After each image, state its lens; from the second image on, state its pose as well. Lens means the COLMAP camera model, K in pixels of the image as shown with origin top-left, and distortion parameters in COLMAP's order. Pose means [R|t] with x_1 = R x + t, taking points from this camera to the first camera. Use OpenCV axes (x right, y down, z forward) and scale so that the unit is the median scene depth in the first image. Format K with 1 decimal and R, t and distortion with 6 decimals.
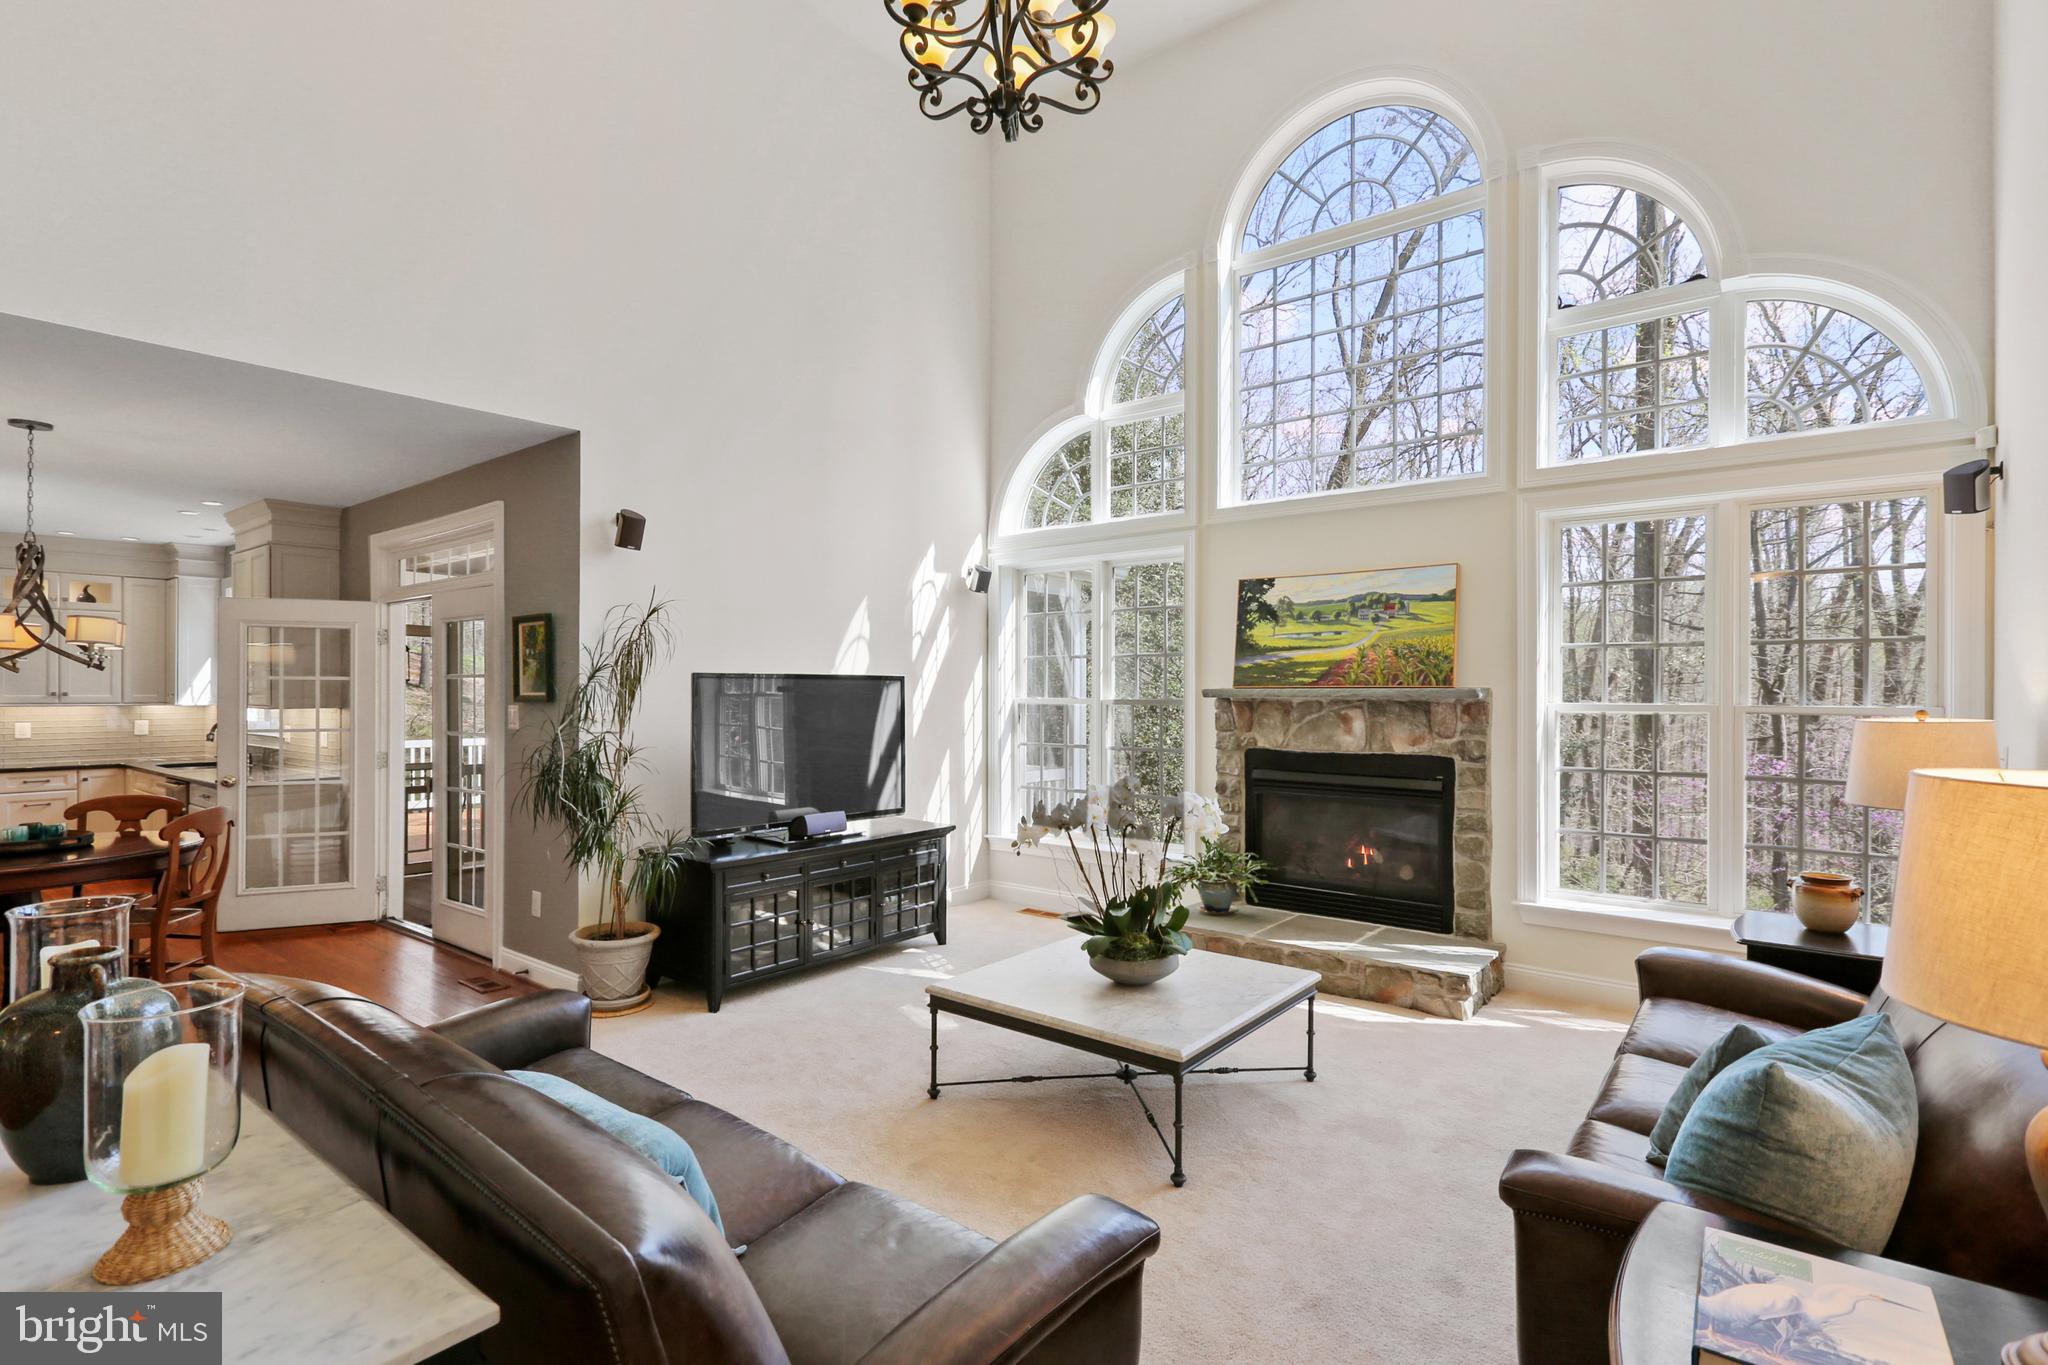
lens RADIAL K [[989.6, 0, 1021.4], [0, 989.6, 678.8], [0, 0, 1]] dist [0.013572, 0.000347]
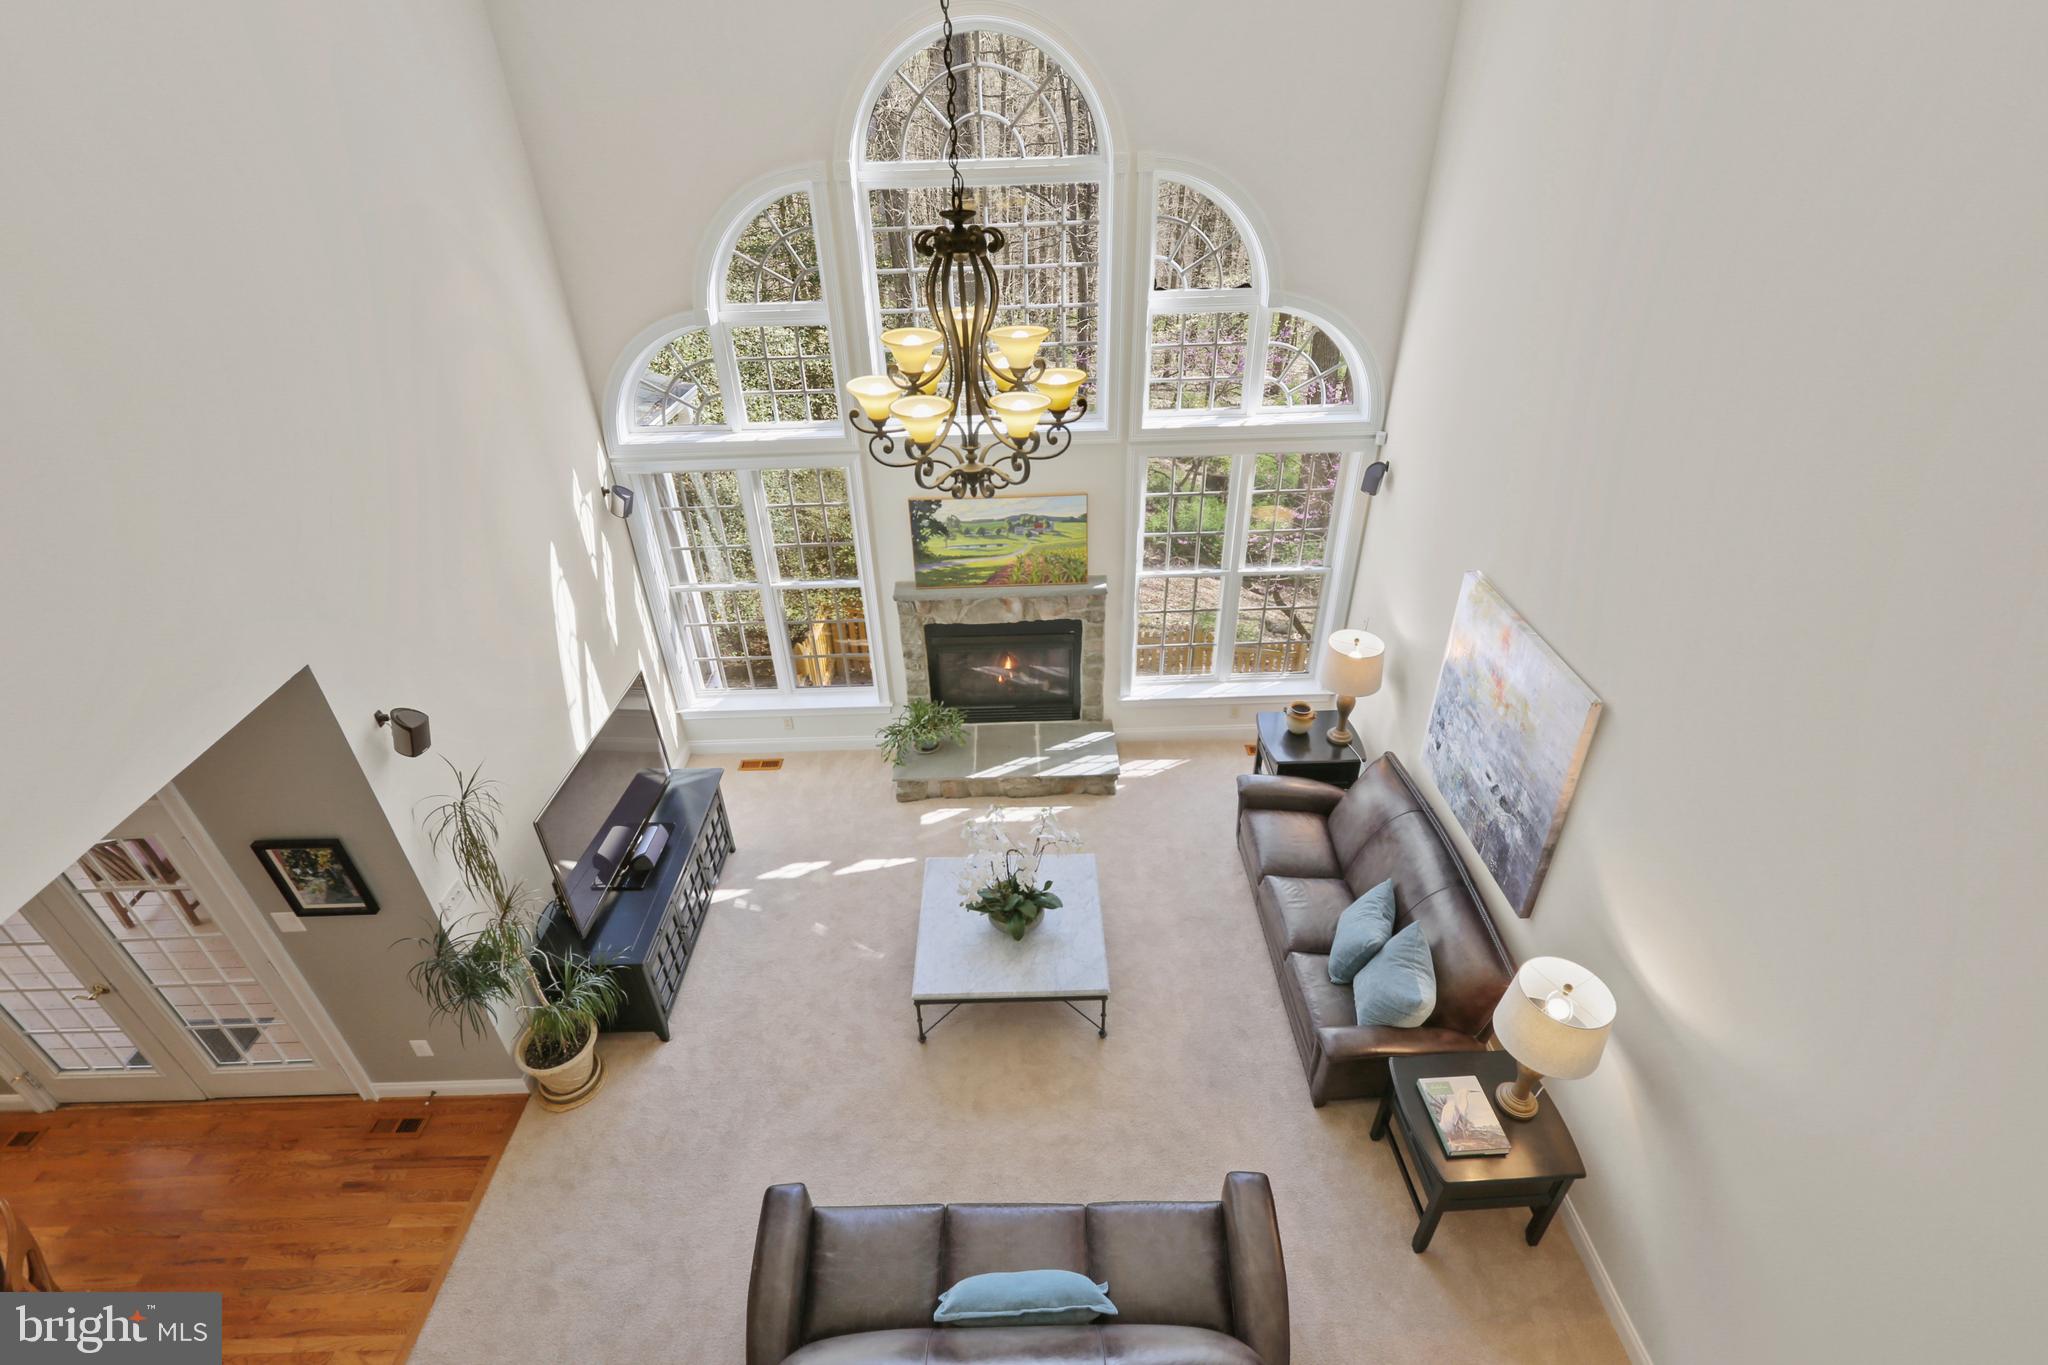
lens RADIAL K [[945.7, 0, 1021.9], [0, 945.7, 668.8], [0, 0, 1]] dist [-0.002924, -0.000950]
pose [[0.770552, -0.359552, 0.526281, -0.363355], [0.023796, 0.841351, 0.539964, -0.580314], [-0.636933, -0.403547, 0.656861, 0.122103]]
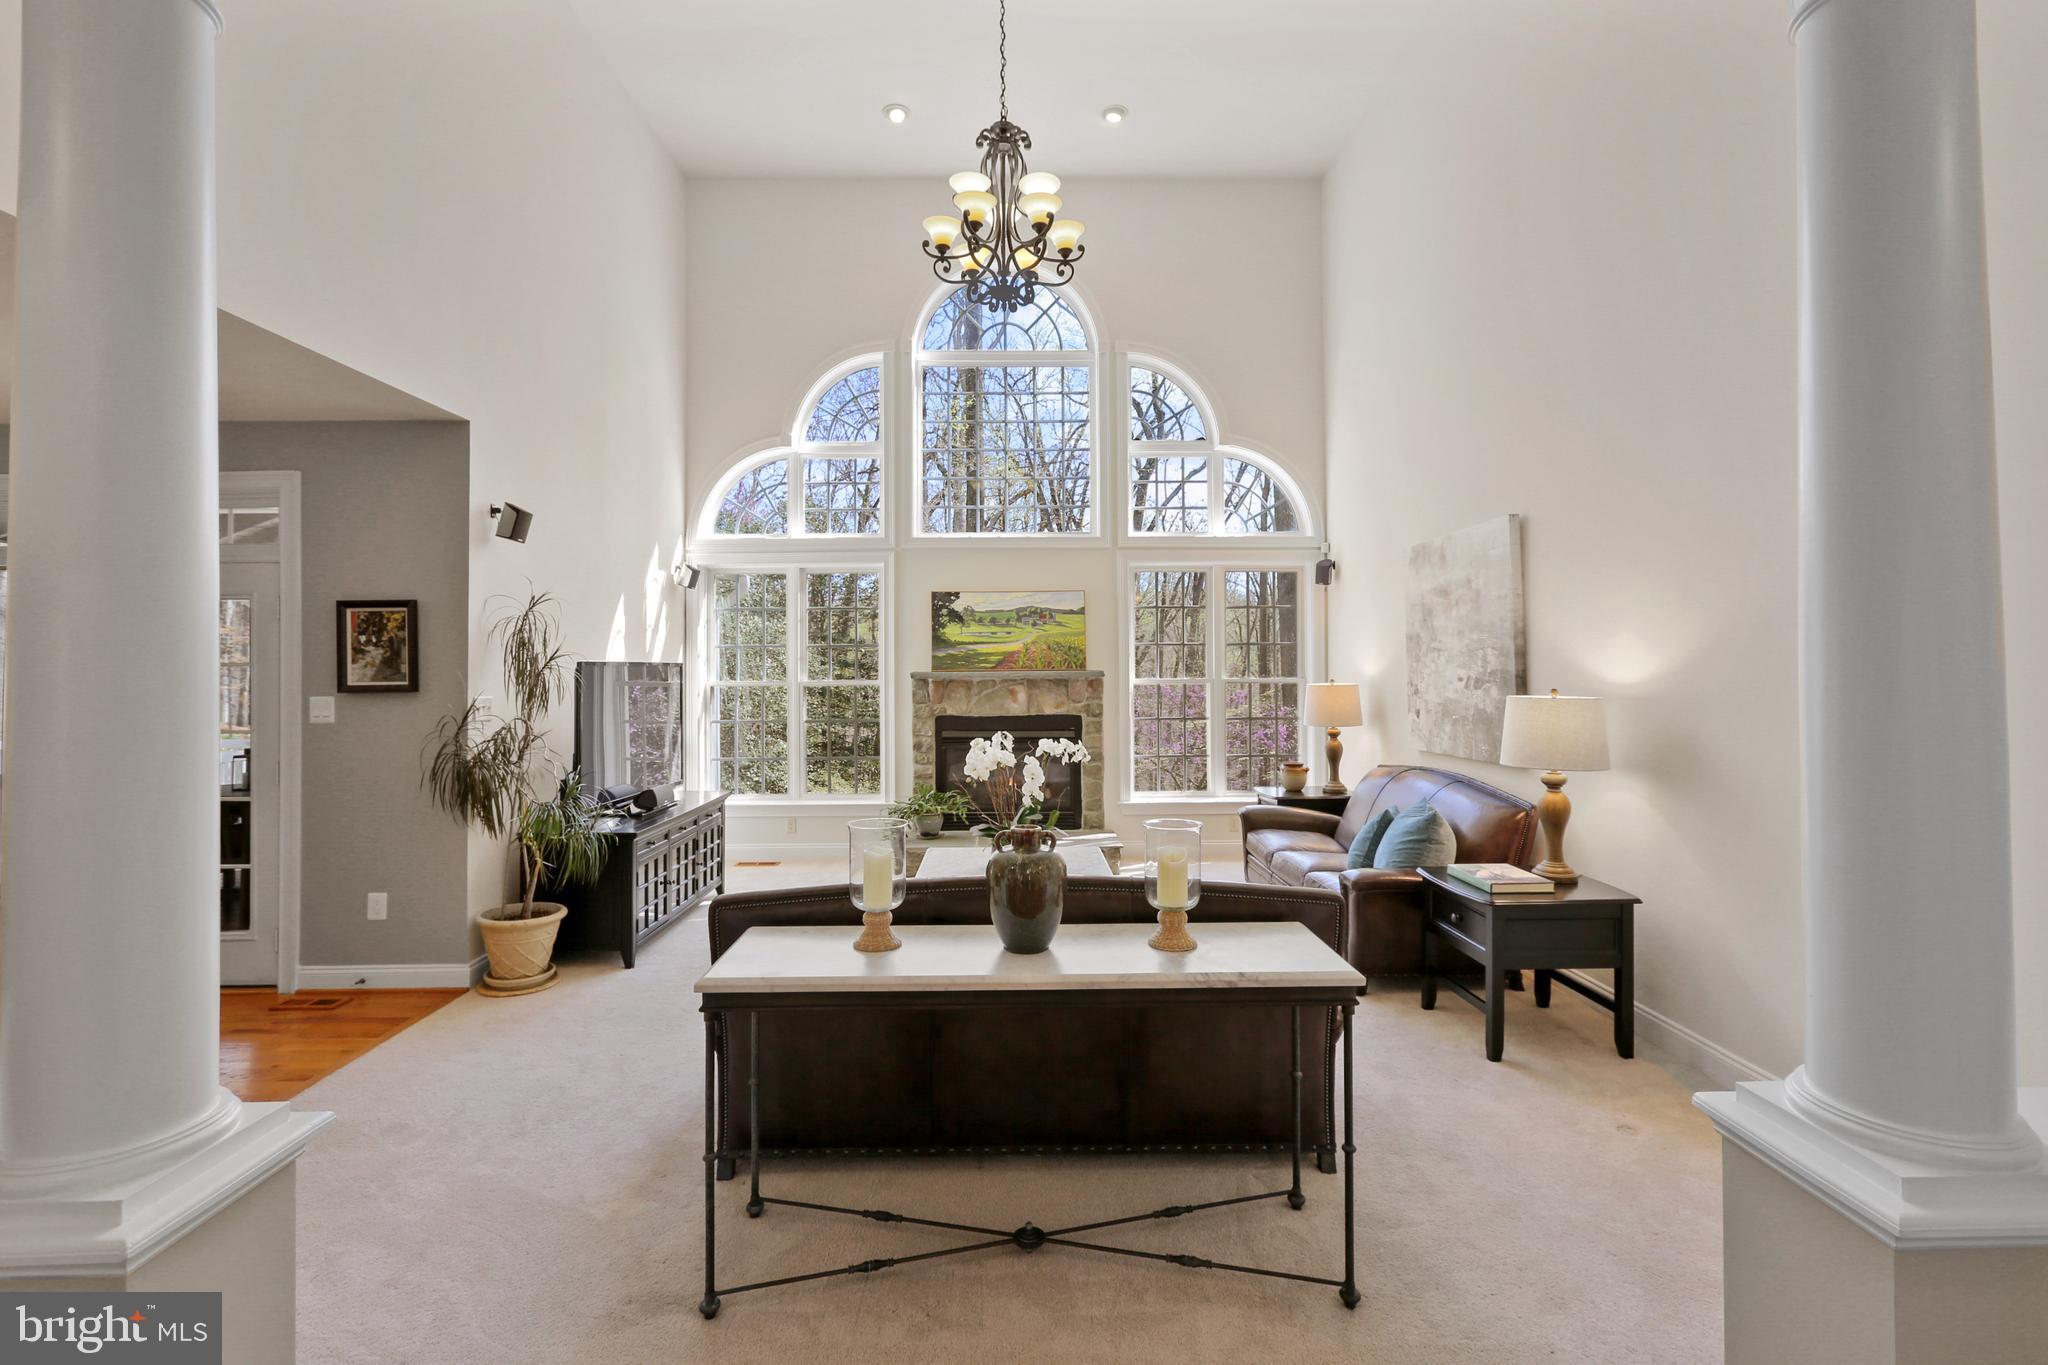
lens RADIAL K [[945.7, 0, 1019.0], [0, 945.7, 643.0], [0, 0, 1]] dist [-0.002924, -0.000950]
pose [[0.771370, 0.010398, 0.636302, -0.561141], [0.002666, 0.999805, -0.019570, -0.004424], [-0.636381, 0.016792, 0.771192, -0.078400]]
